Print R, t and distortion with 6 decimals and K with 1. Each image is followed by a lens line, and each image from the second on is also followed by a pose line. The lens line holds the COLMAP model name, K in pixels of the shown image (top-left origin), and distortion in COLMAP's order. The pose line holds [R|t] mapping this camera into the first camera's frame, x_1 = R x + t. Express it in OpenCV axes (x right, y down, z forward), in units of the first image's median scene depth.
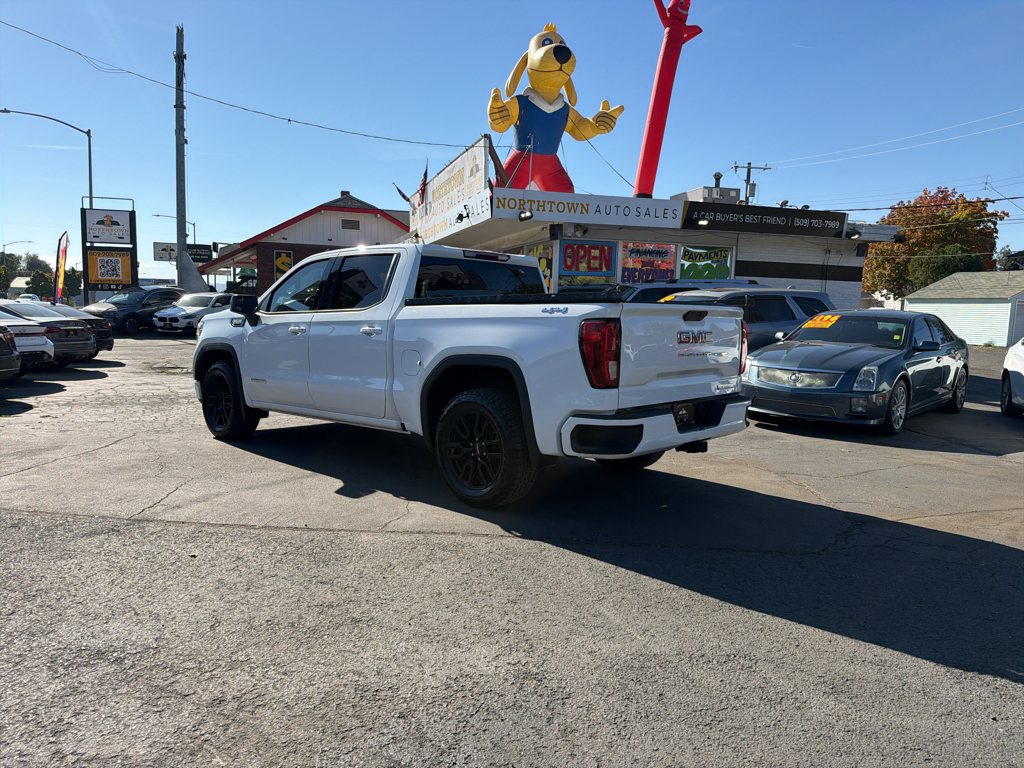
lens RADIAL K [[722.1, 0, 516.3], [0, 722.1, 397.7], [0, 0, 1]] dist [0.060534, -0.078447]
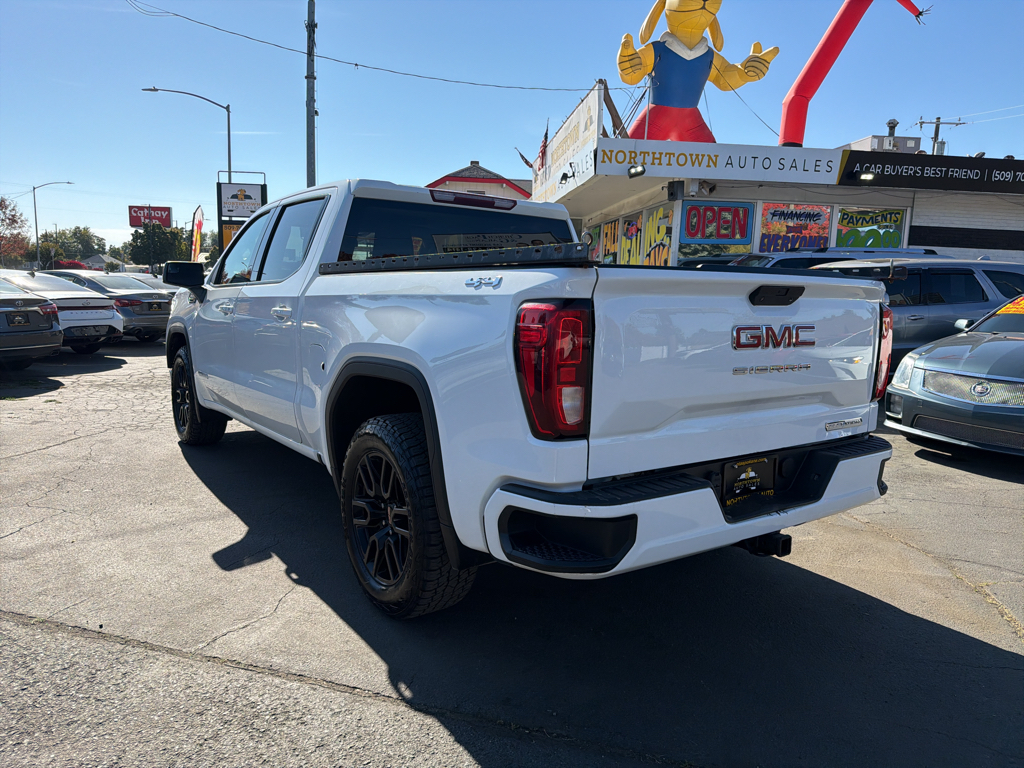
lens RADIAL K [[741.1, 0, 511.6], [0, 741.1, 398.6], [0, 0, 1]] dist [0.000071, -0.008854]
pose [[0.979190, 0.037848, -0.199383, 0.047197], [-0.031521, 0.998896, 0.034817, -0.014300], [0.200481, -0.027808, 0.979303, 0.121536]]
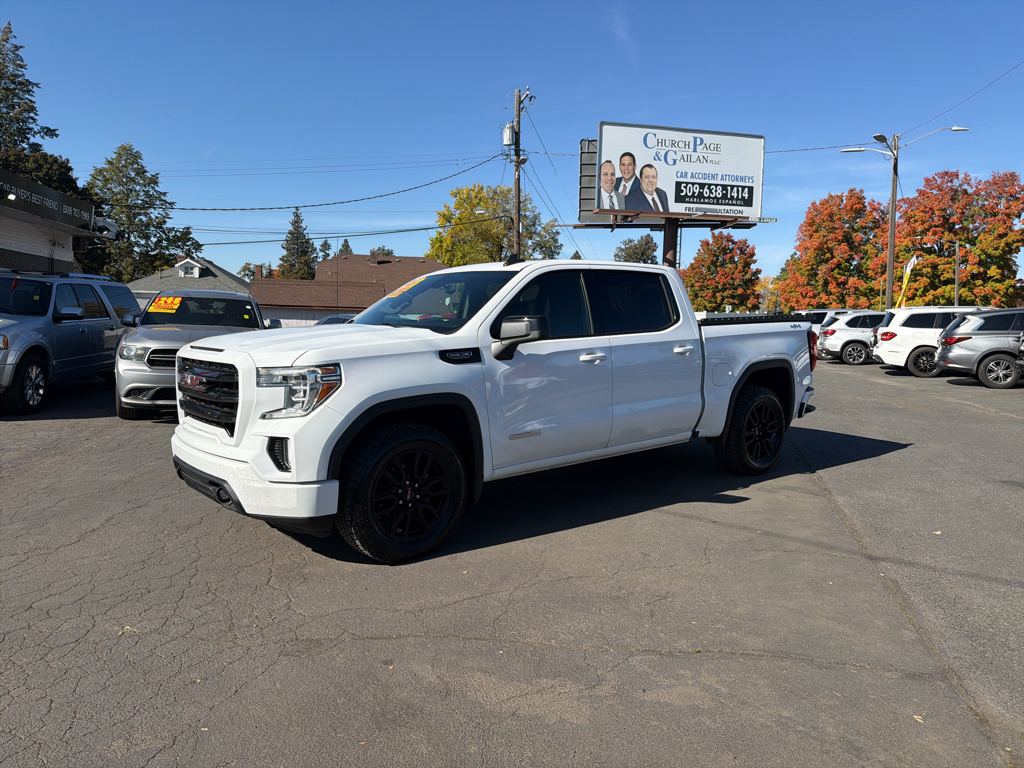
lens RADIAL K [[723.2, 0, 512.0], [0, 723.2, 384.0], [0, 0, 1]] dist [0.061943, -0.072323]
pose [[0.152269, -0.097943, 0.983474, -0.414660], [0.107085, 0.990854, 0.082099, -0.049380], [-0.982521, 0.092814, 0.161365, 0.349893]]
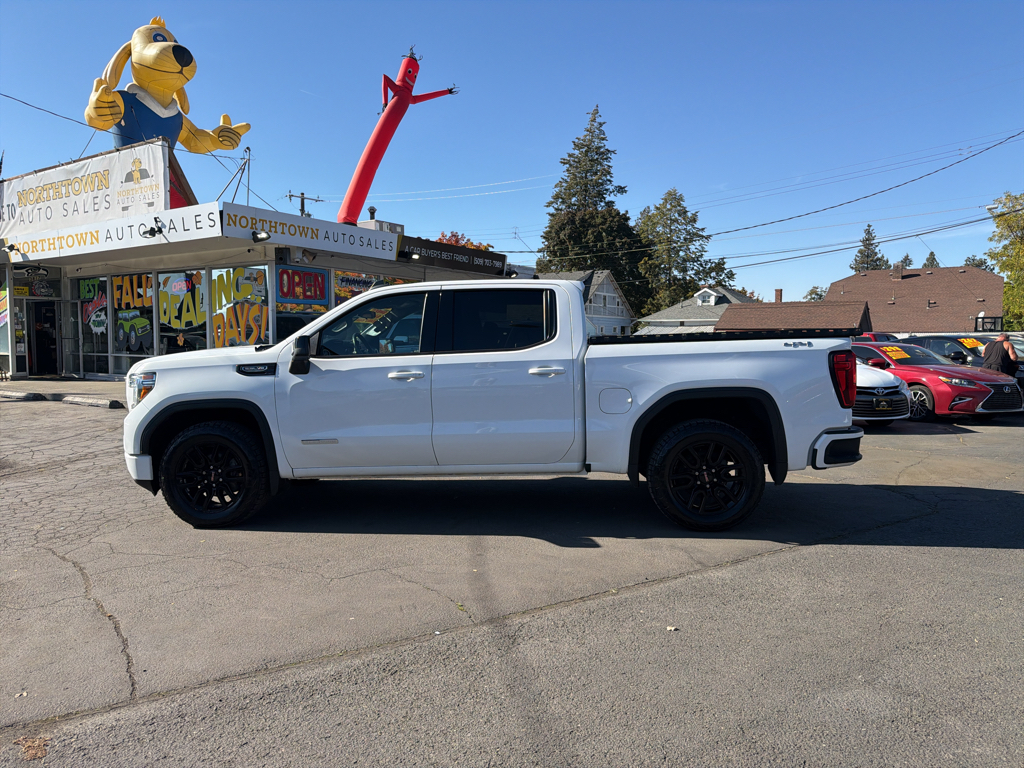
lens RADIAL K [[731.7, 0, 512.0], [0, 731.7, 384.0], [0, 0, 1]] dist [0.068729, -0.073531]
pose [[0.806312, -0.046338, 0.589673, -0.260320], [0.079325, 0.996392, -0.030170, -0.014888], [-0.586148, 0.071102, 0.807078, 0.082125]]
